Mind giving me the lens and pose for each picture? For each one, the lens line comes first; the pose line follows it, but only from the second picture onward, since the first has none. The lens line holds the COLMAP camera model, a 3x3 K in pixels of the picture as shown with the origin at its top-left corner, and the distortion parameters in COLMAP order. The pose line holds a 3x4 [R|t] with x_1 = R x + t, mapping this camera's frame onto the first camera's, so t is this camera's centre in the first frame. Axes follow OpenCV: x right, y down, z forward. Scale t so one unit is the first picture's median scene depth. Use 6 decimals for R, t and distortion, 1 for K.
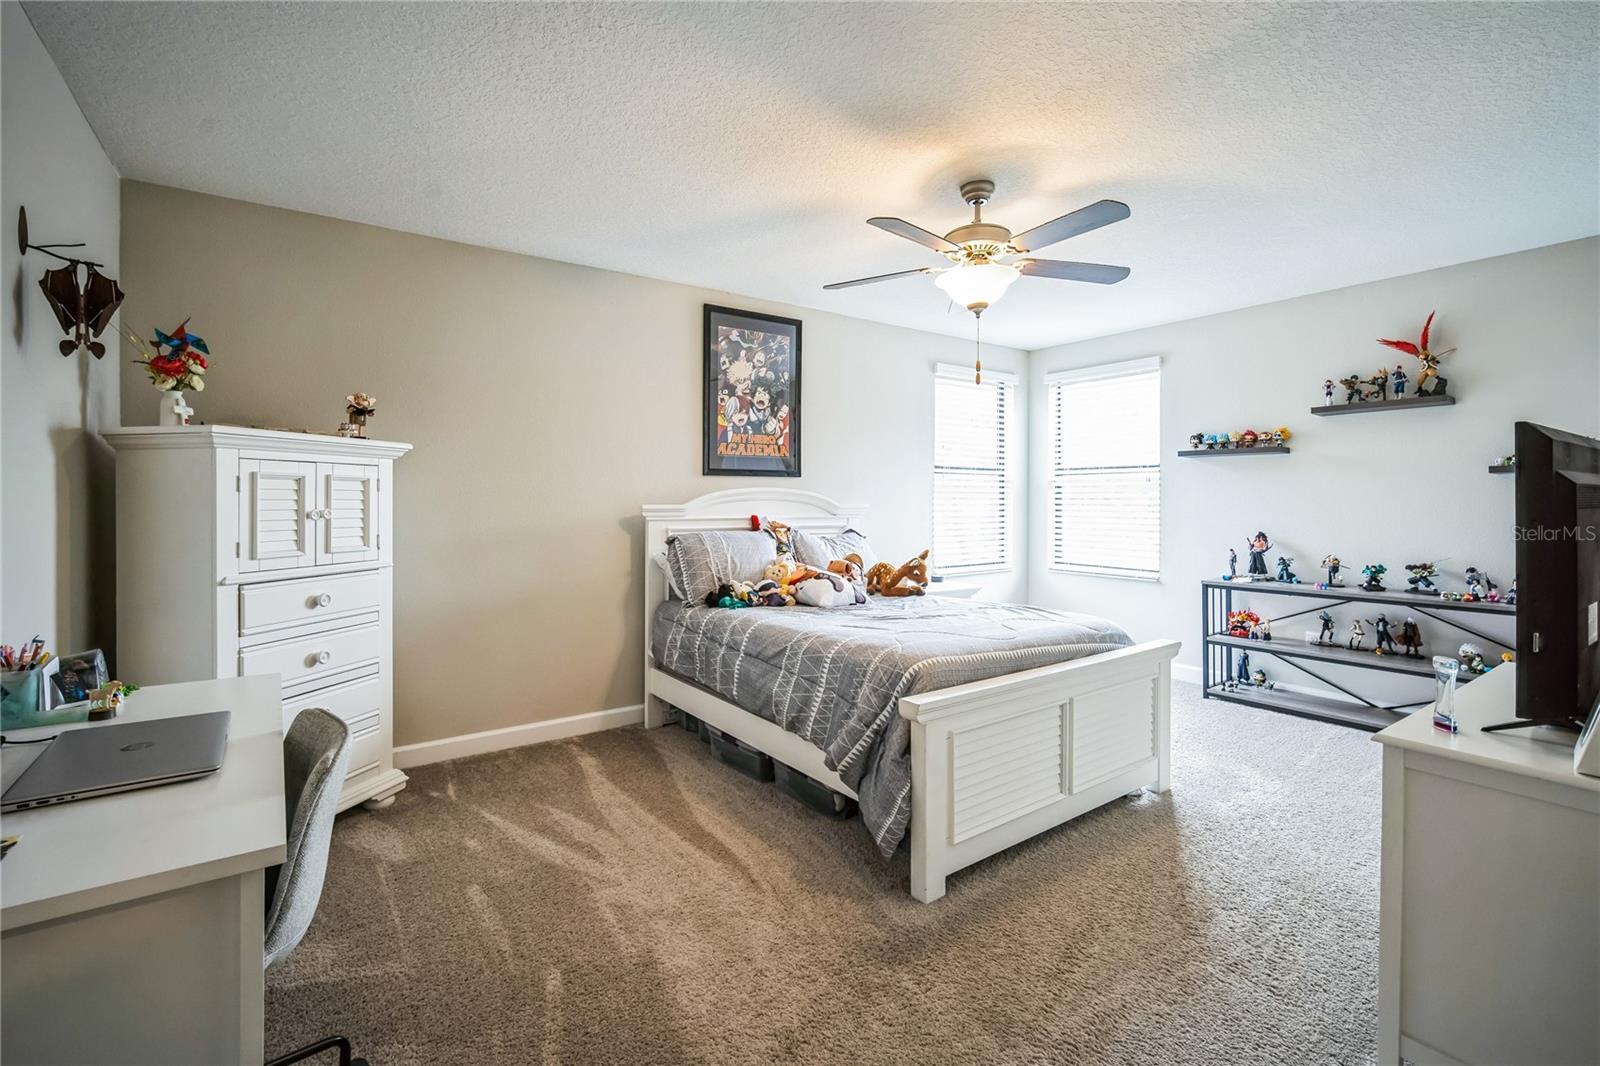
lens RADIAL K [[715.4, 0, 803.4], [0, 715.4, 502.0], [0, 0, 1]] dist [-0.008982, 0.001558]
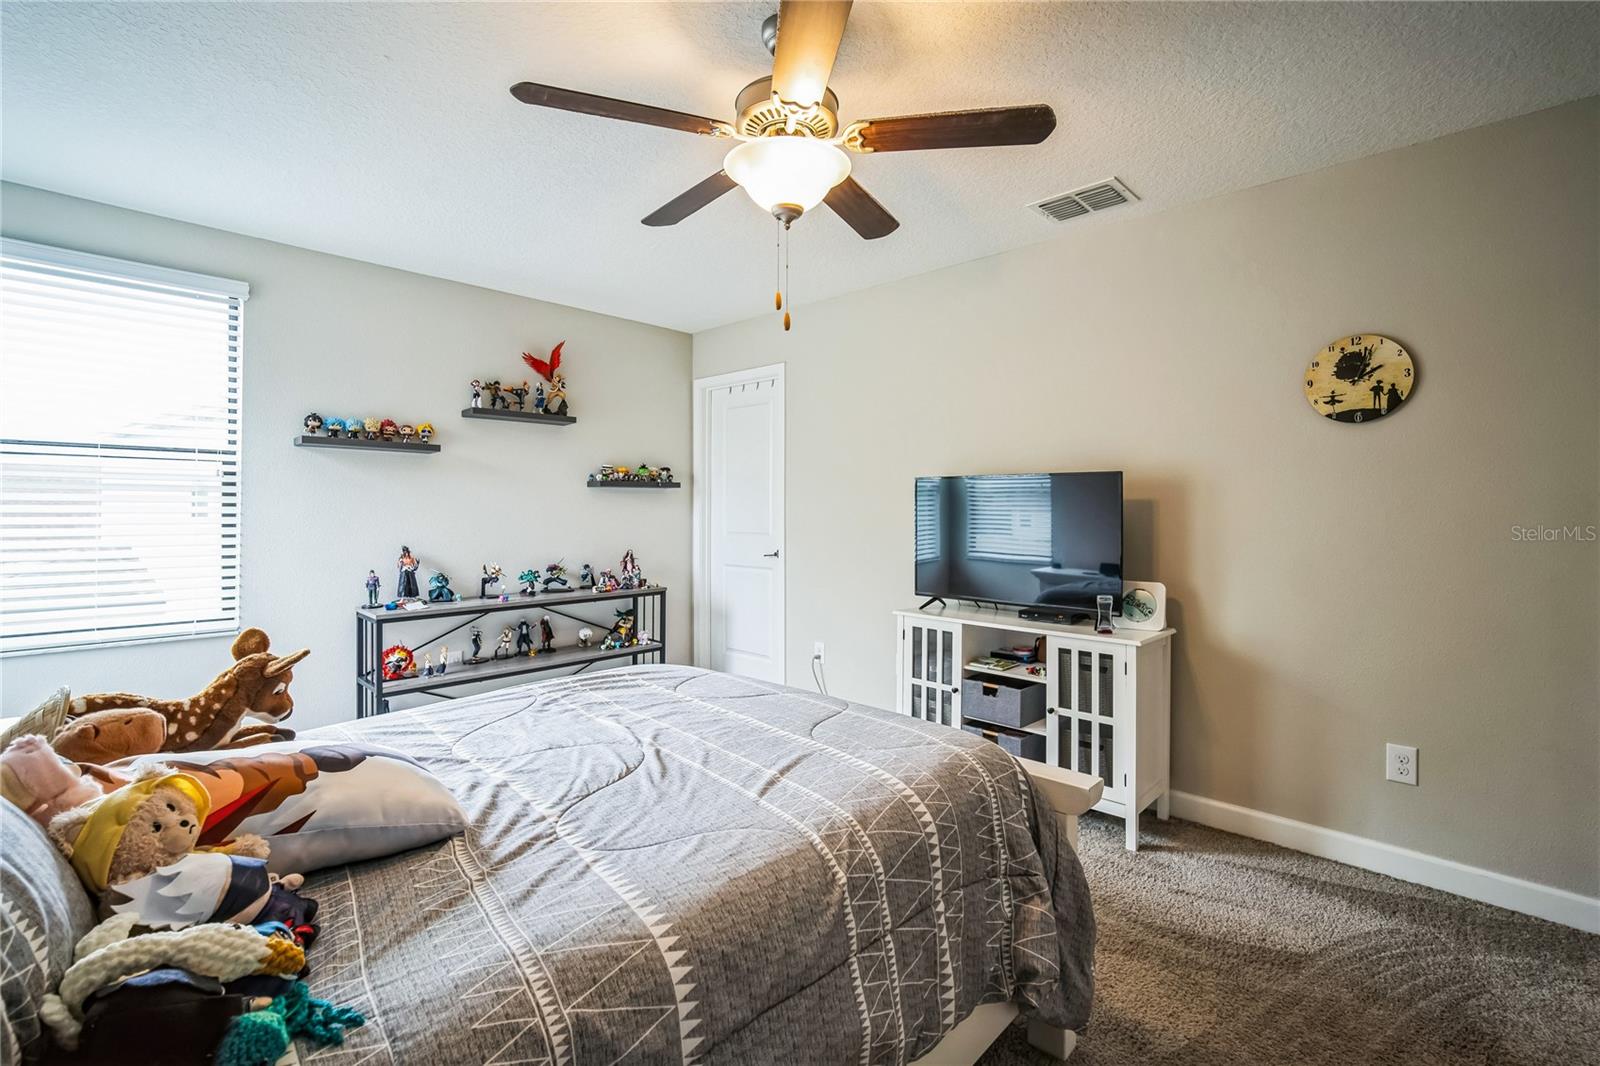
lens RADIAL K [[715.4, 0, 800.2], [0, 715.4, 525.8], [0, 0, 1]] dist [-0.008982, 0.001558]
pose [[-0.152993, -0.019667, 0.988032, -0.258339], [-0.002703, 0.999807, 0.019483, 0.001299], [-0.988224, 0.000310, -0.153017, 0.716568]]
